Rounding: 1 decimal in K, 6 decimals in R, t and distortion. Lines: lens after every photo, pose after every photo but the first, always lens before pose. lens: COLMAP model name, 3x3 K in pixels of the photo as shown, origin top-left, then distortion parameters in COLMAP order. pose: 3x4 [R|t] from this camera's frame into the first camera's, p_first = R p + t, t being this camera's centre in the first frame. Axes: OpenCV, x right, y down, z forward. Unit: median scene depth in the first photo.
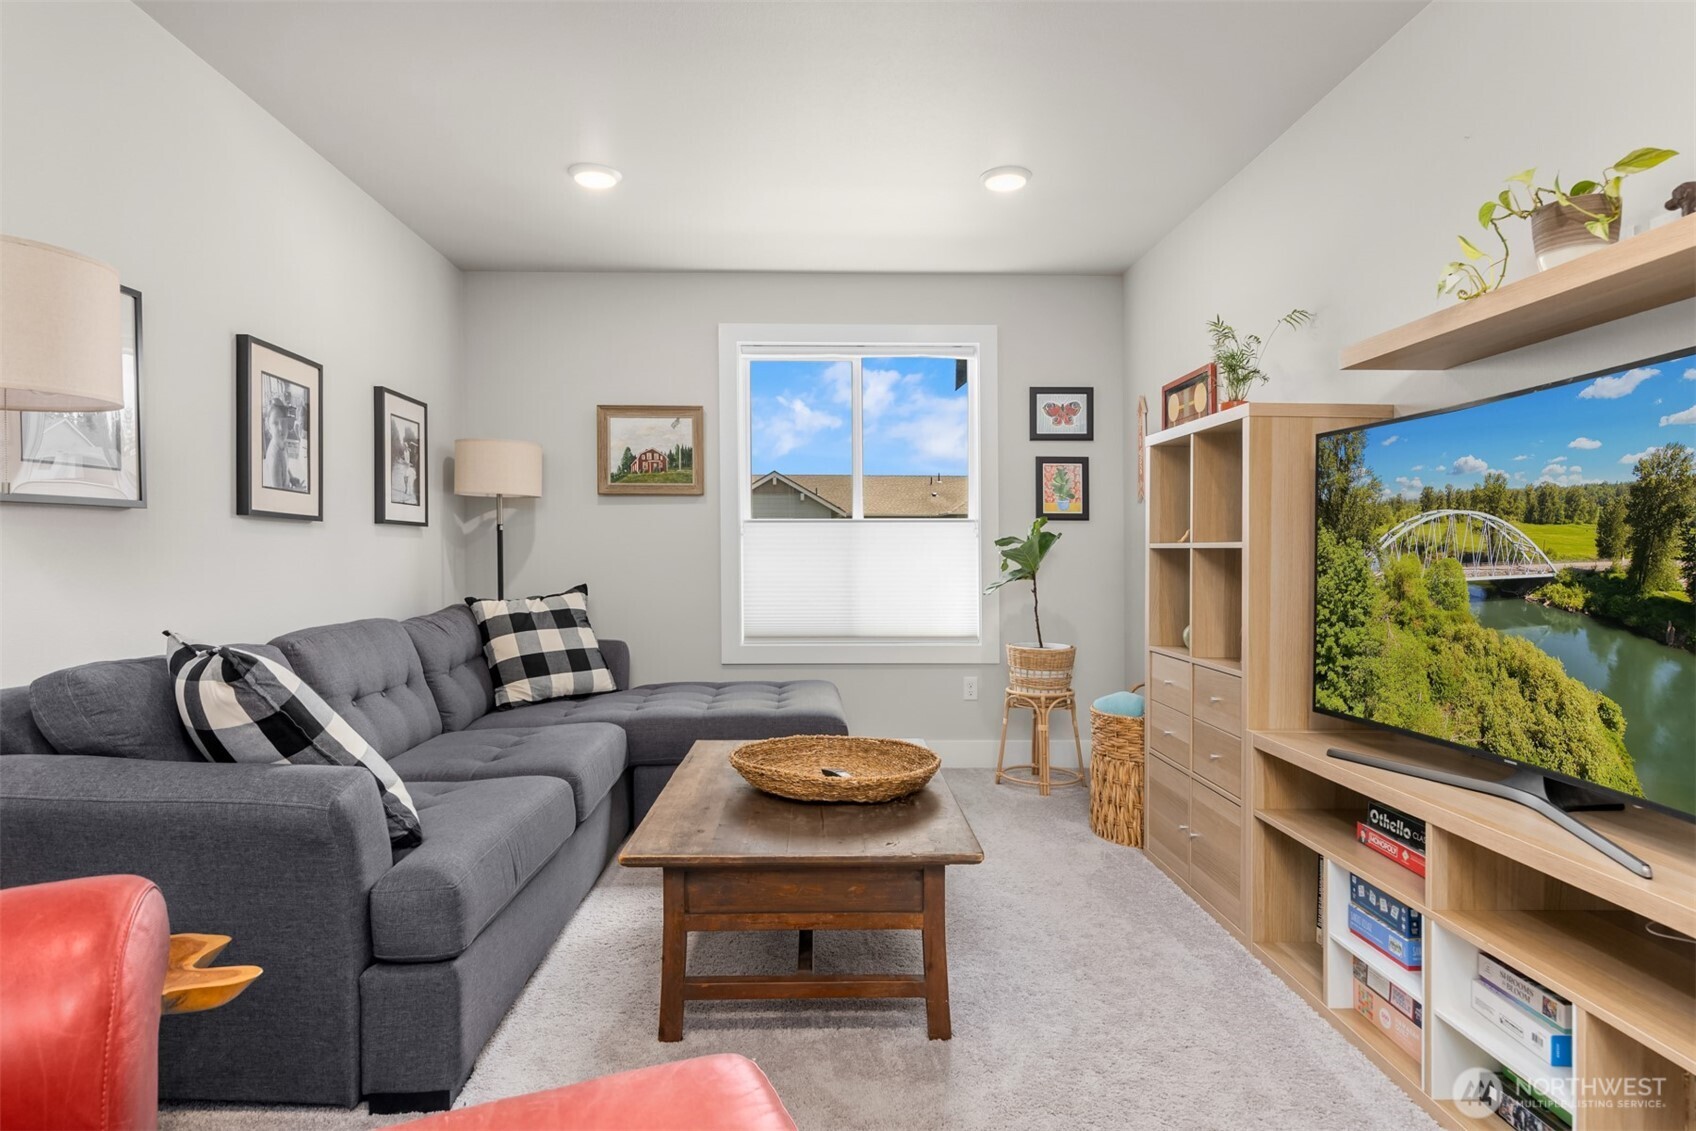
lens RADIAL K [[985.4, 0, 853.0], [0, 985.4, 533.0], [0, 0, 1]] dist [0.004346, 0.000981]
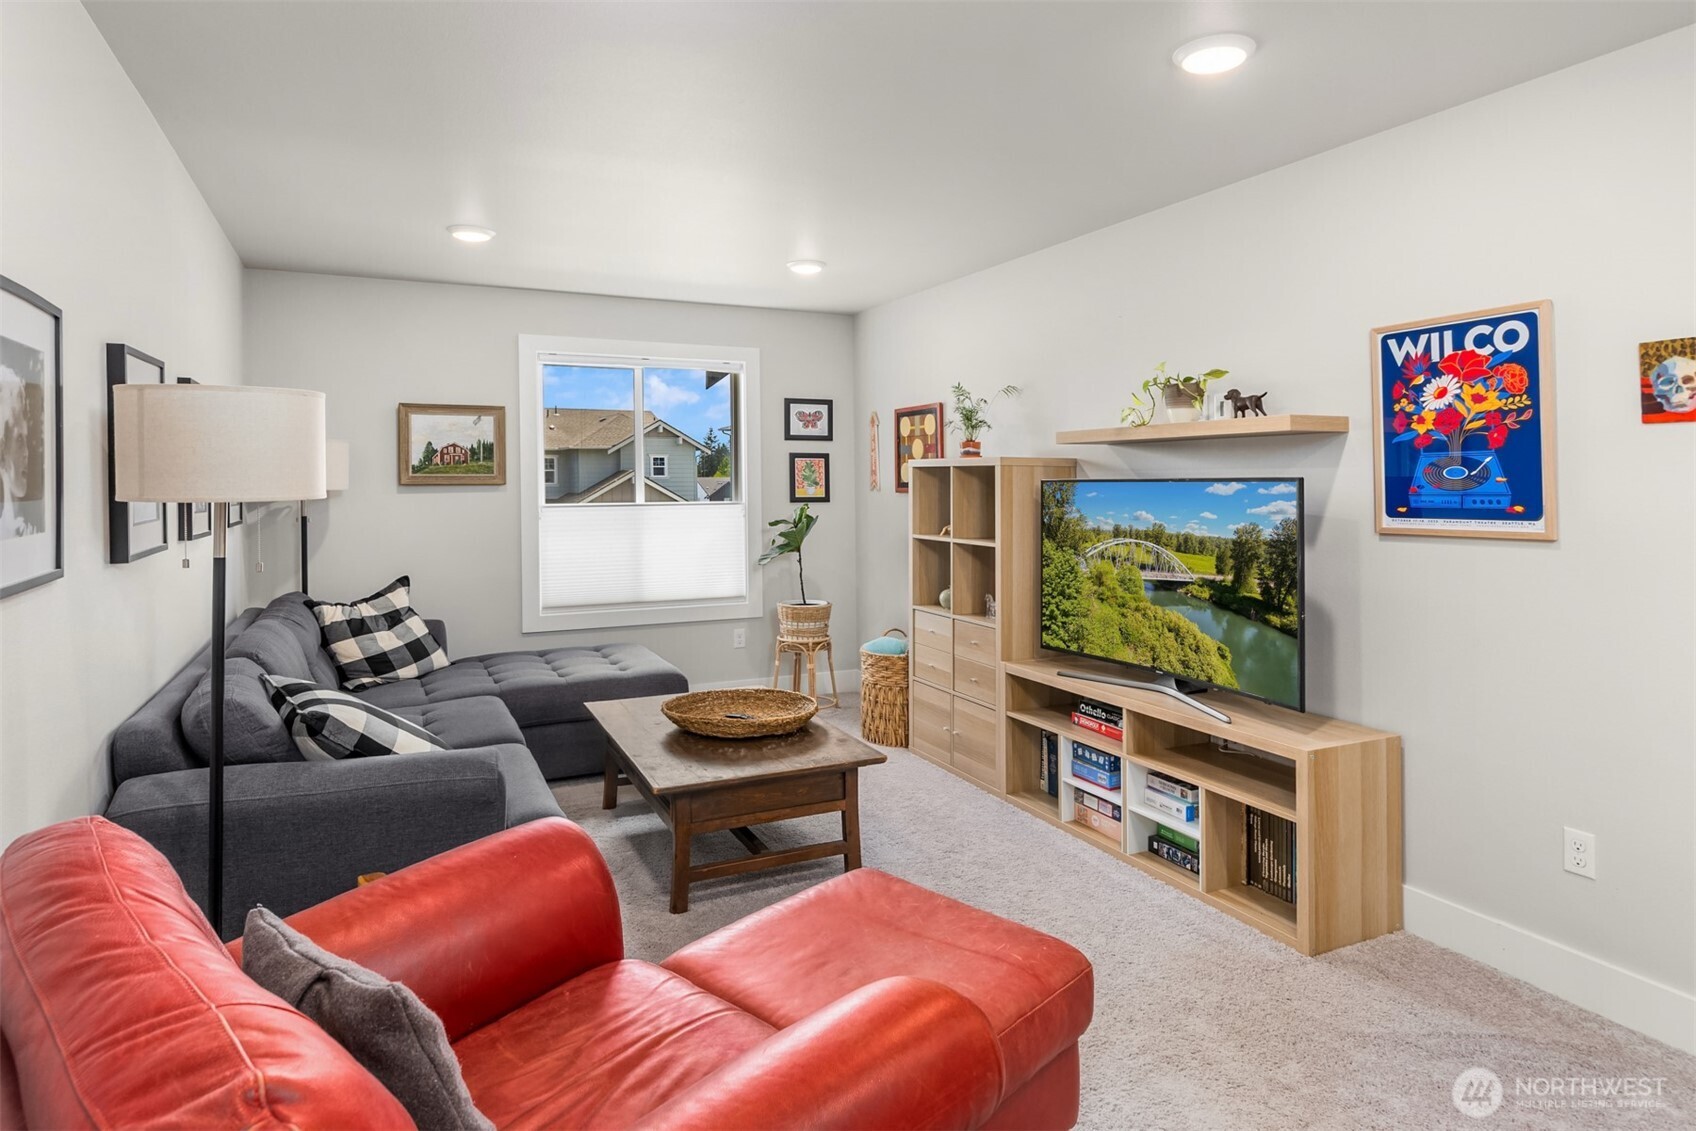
lens RADIAL K [[976.3, 0, 842.6], [0, 976.3, 450.6], [0, 0, 1]] dist [0.000601, 0.000121]
pose [[0.925056, -0.003195, 0.379817, -0.376136], [0.006914, 0.999941, -0.008430, -0.112527], [-0.379767, 0.010424, 0.925023, -0.316643]]
